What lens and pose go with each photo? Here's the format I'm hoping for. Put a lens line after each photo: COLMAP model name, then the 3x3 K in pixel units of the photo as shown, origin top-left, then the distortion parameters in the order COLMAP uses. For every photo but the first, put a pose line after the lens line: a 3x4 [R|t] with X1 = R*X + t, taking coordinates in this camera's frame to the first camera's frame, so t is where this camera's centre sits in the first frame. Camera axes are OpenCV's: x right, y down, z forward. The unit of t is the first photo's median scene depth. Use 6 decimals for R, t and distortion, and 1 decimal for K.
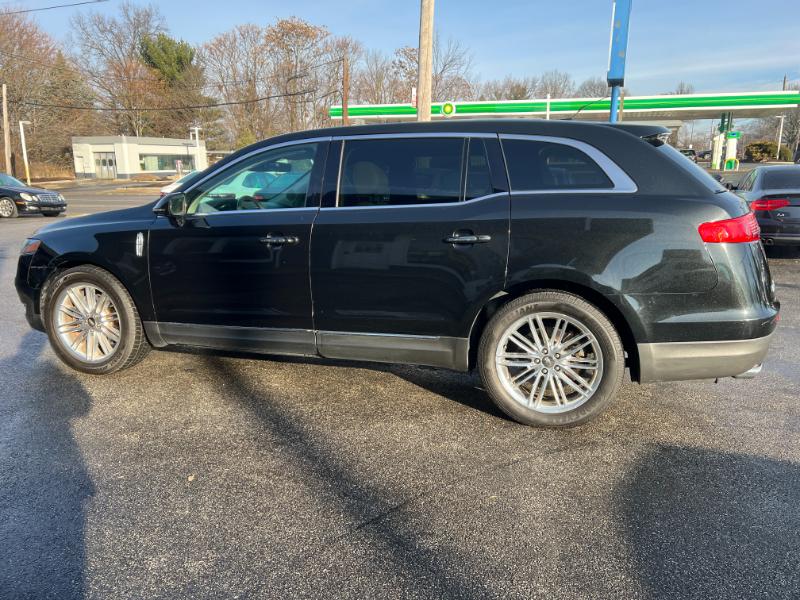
lens RADIAL K [[604.1, 0, 403.3], [0, 604.1, 297.7], [0, 0, 1]] dist [0.045155, -0.047588]
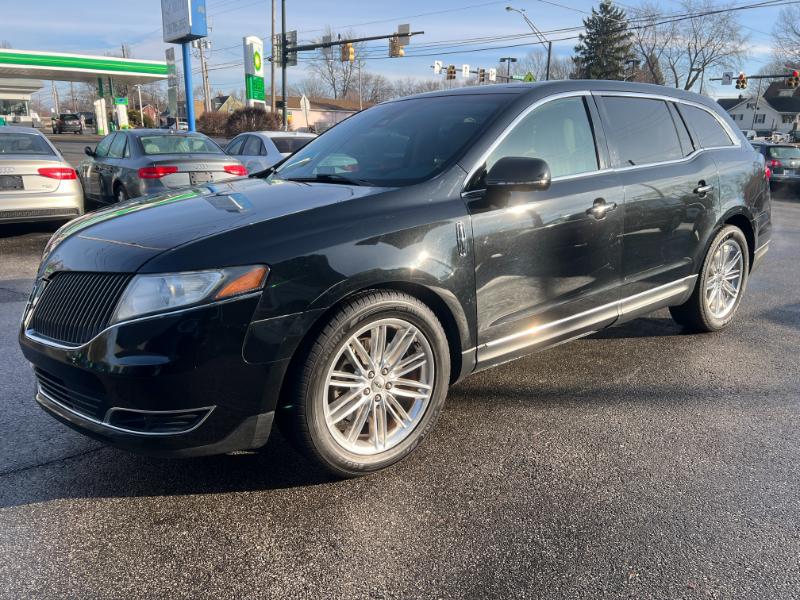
lens RADIAL K [[604.9, 0, 402.9], [0, 604.9, 301.1], [0, 0, 1]] dist [0.043267, -0.046525]
pose [[0.546108, -0.213185, 0.810134, -0.983322], [0.166320, 0.975417, 0.144563, -0.123656], [-0.821038, 0.055794, 0.568140, 0.657333]]
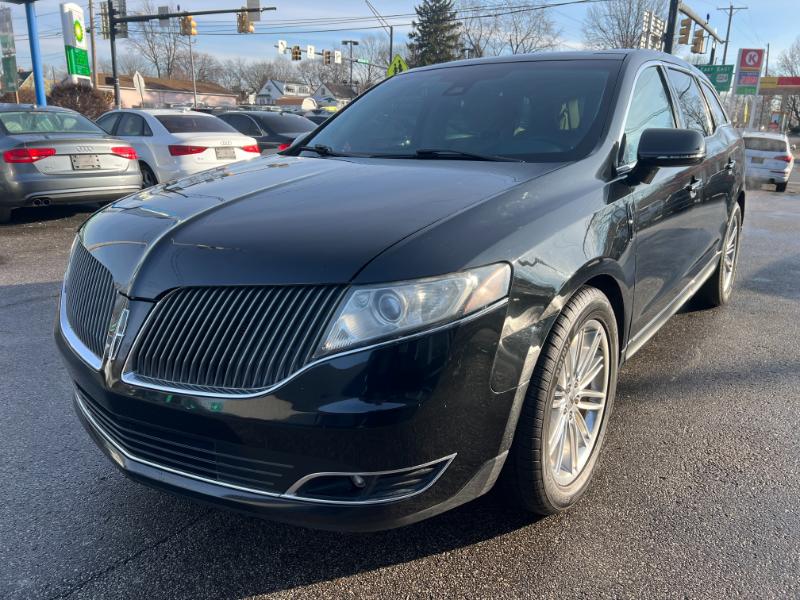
lens RADIAL K [[604.9, 0, 402.9], [0, 604.9, 301.1], [0, 0, 1]] dist [0.043267, -0.046525]
pose [[0.309683, -0.260445, 0.914475, -1.012047], [0.182122, 0.960196, 0.211791, -0.171386], [-0.933235, 0.100959, 0.344789, 0.974970]]
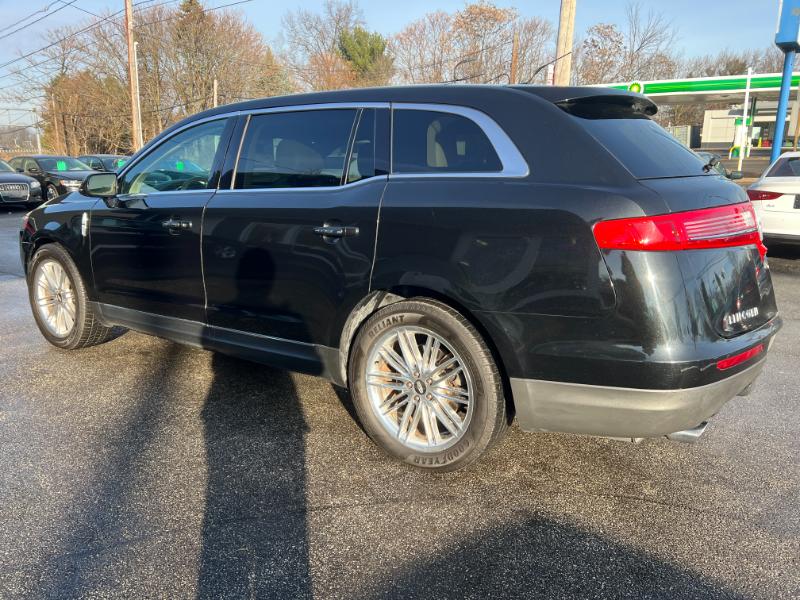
lens RADIAL K [[604.9, 0, 402.9], [0, 604.9, 301.1], [0, 0, 1]] dist [0.043267, -0.046525]
pose [[0.954288, 0.070542, -0.290446, 0.356410], [-0.063230, 0.997403, 0.034495, -0.027919], [0.292125, -0.014553, 0.956269, 0.183425]]
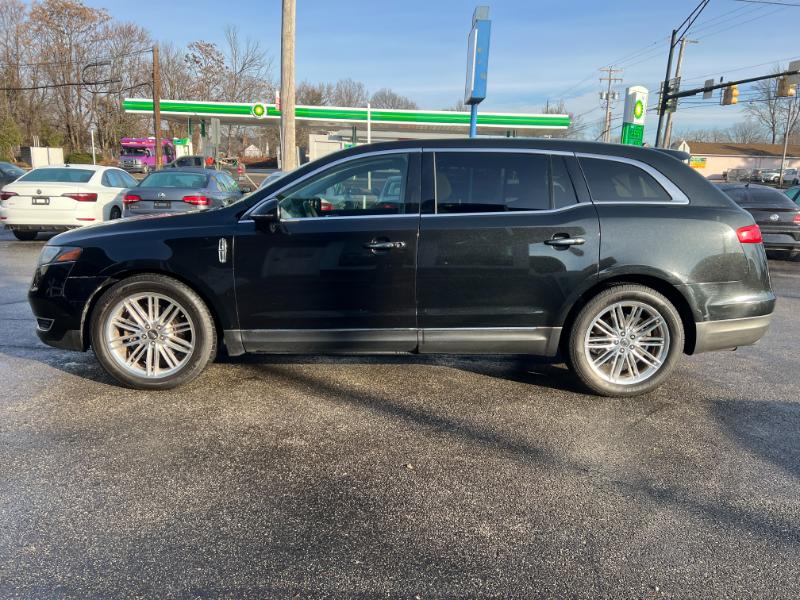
lens RADIAL K [[604.9, 0, 402.9], [0, 604.9, 301.1], [0, 0, 1]] dist [0.043267, -0.046525]
pose [[0.944781, -0.039282, 0.325340, -0.462823], [0.039603, 0.999200, 0.005636, -0.001257], [-0.325301, 0.007560, 0.945580, -0.008003]]
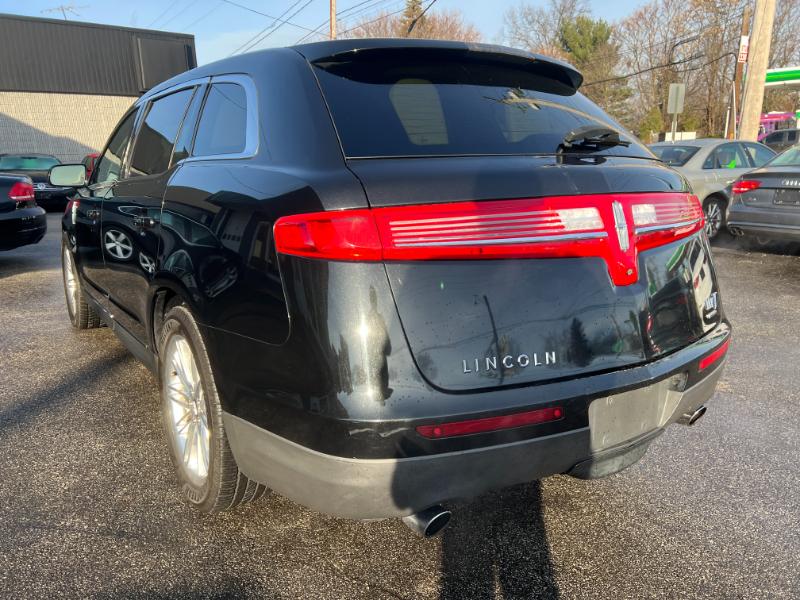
lens RADIAL K [[604.4, 0, 398.8], [0, 604.4, 319.6], [0, 0, 1]] dist [-0.004214, -0.006052]
pose [[0.789016, 0.146163, -0.596734, 0.656121], [-0.109146, 0.989186, 0.097974, -0.070810], [0.604600, -0.012172, 0.796436, 0.476485]]
